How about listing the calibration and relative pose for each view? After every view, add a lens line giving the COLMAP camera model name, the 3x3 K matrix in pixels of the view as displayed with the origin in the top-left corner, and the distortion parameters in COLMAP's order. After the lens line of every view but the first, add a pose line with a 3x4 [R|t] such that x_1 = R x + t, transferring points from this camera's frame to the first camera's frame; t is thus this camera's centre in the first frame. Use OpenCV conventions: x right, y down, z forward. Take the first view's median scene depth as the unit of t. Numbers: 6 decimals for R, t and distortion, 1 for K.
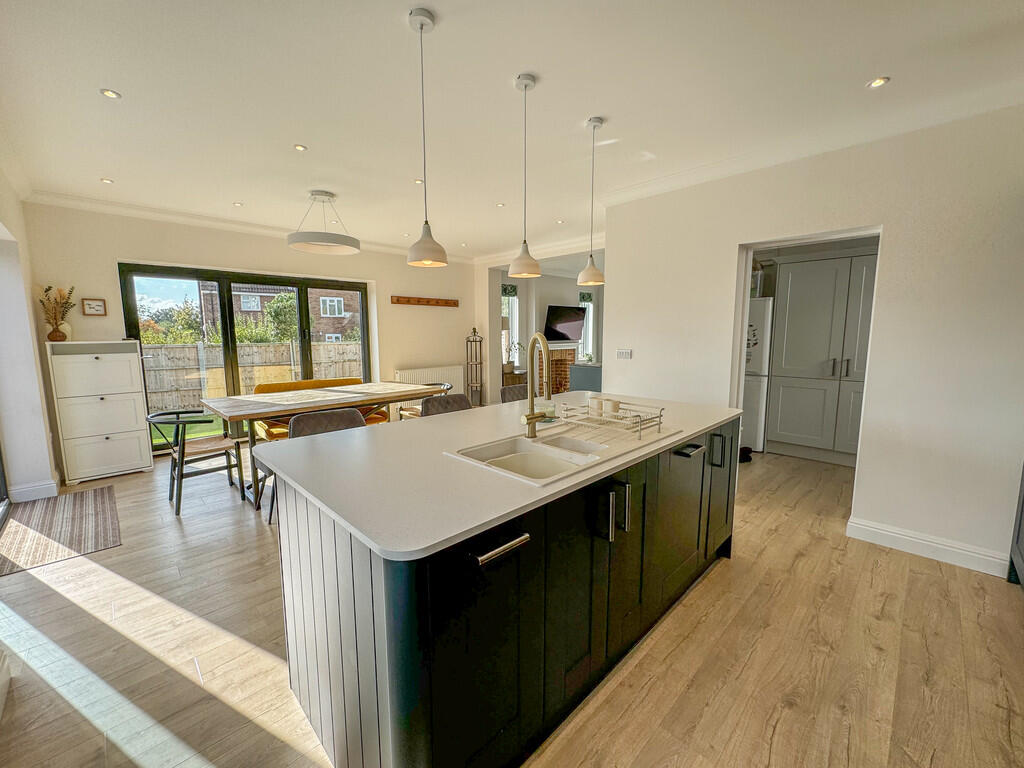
lens RADIAL K [[422.3, 0, 511.8], [0, 422.3, 384.4], [0, 0, 1]] dist [-0.002206, -0.000024]
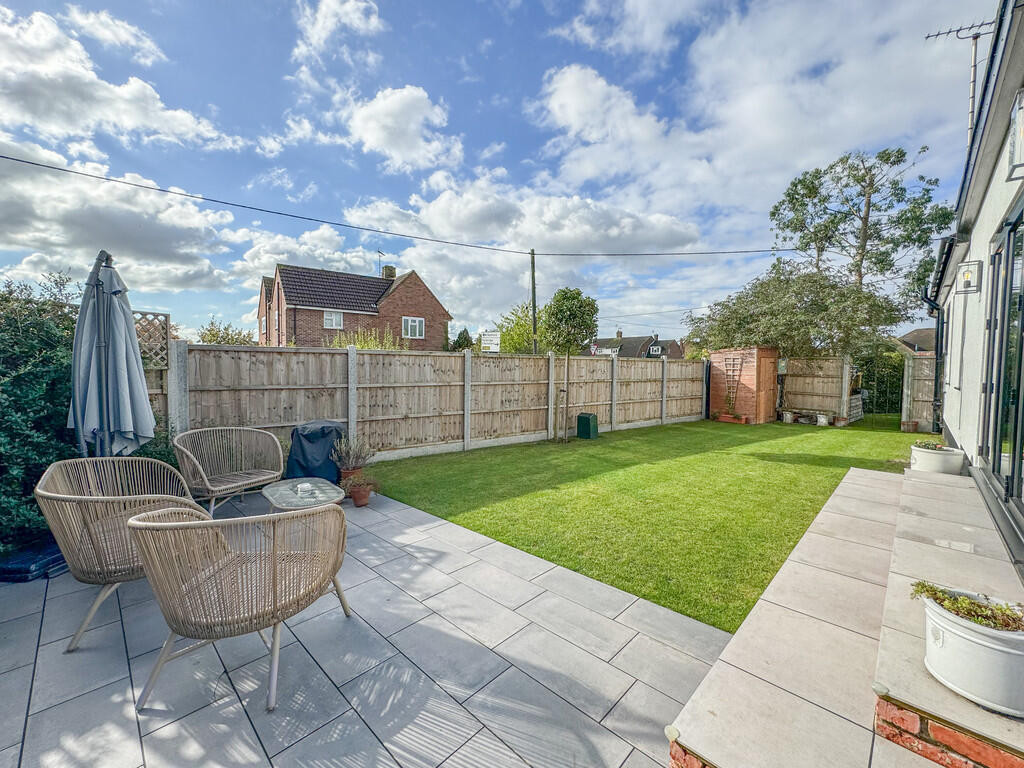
lens RADIAL K [[422.3, 0, 512.0], [0, 422.3, 383.6], [0, 0, 1]] dist [-0.002206, -0.000024]
pose [[0.999460, 0.020029, 0.026047, -0.116078], [-0.017897, 0.996664, -0.079632, 0.002656], [-0.027555, 0.079122, 0.996484, 0.047283]]
